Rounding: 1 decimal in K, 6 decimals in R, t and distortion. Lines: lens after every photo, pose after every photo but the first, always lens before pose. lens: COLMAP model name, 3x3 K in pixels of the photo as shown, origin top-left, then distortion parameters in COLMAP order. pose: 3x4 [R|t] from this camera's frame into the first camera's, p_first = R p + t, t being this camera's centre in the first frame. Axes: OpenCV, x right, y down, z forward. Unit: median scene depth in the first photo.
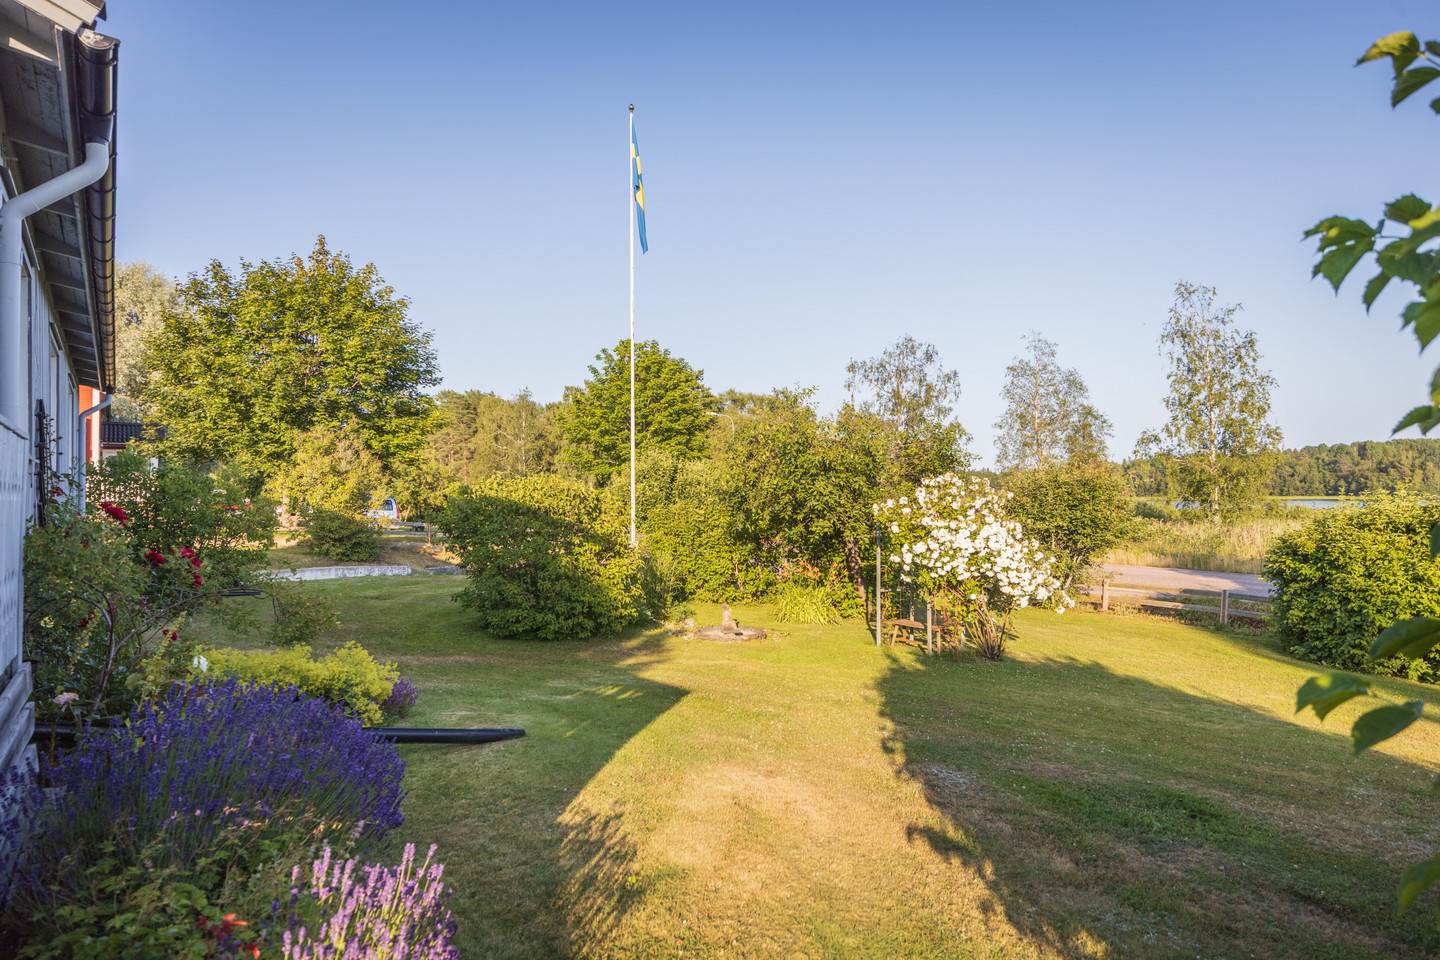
lens RADIAL K [[845.5, 0, 724.1], [0, 845.5, 478.6], [0, 0, 1]] dist [-0.006240, -0.000233]
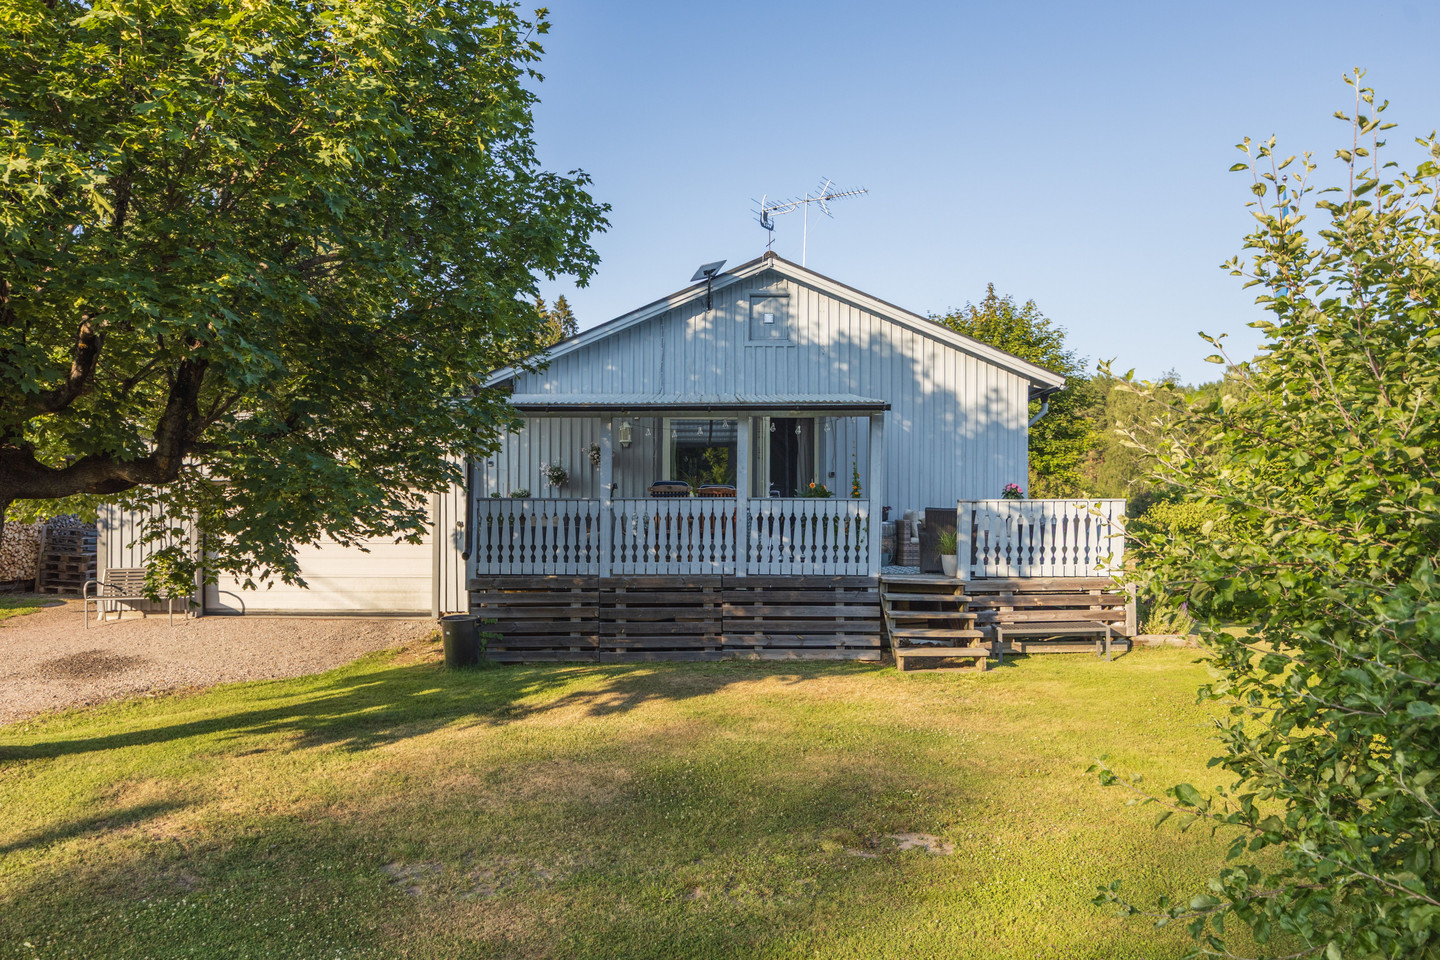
lens RADIAL K [[1047.8, 0, 717.0], [0, 1047.8, 483.8], [0, 0, 1]] dist [-0.004178, -0.000613]
pose [[0.802543, -0.000657, -0.596593, 0.046958], [0.000454, 1.000000, -0.000491, -0.009153], [0.596594, 0.000123, 0.802544, -0.231039]]
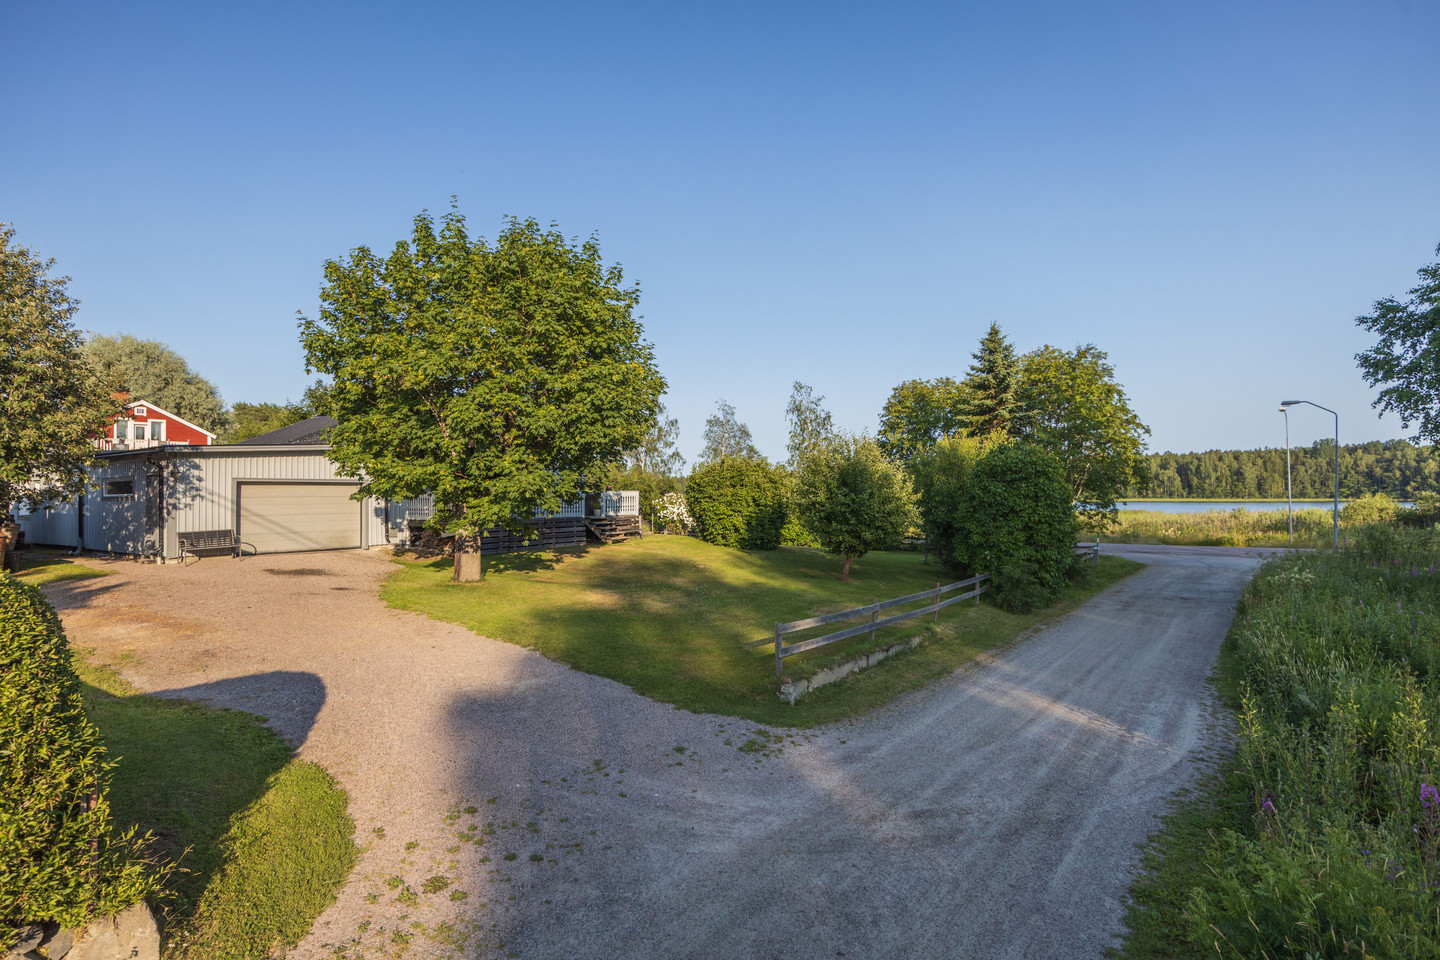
lens RADIAL K [[777.3, 0, 725.9], [0, 777.3, 490.0], [0, 0, 1]] dist [0.000889, 0.000848]
pose [[0.946037, 0.006442, 0.323993, -0.145767], [-0.009926, 0.999909, 0.009101, -0.012044], [-0.323905, -0.011826, 0.946016, -0.544723]]
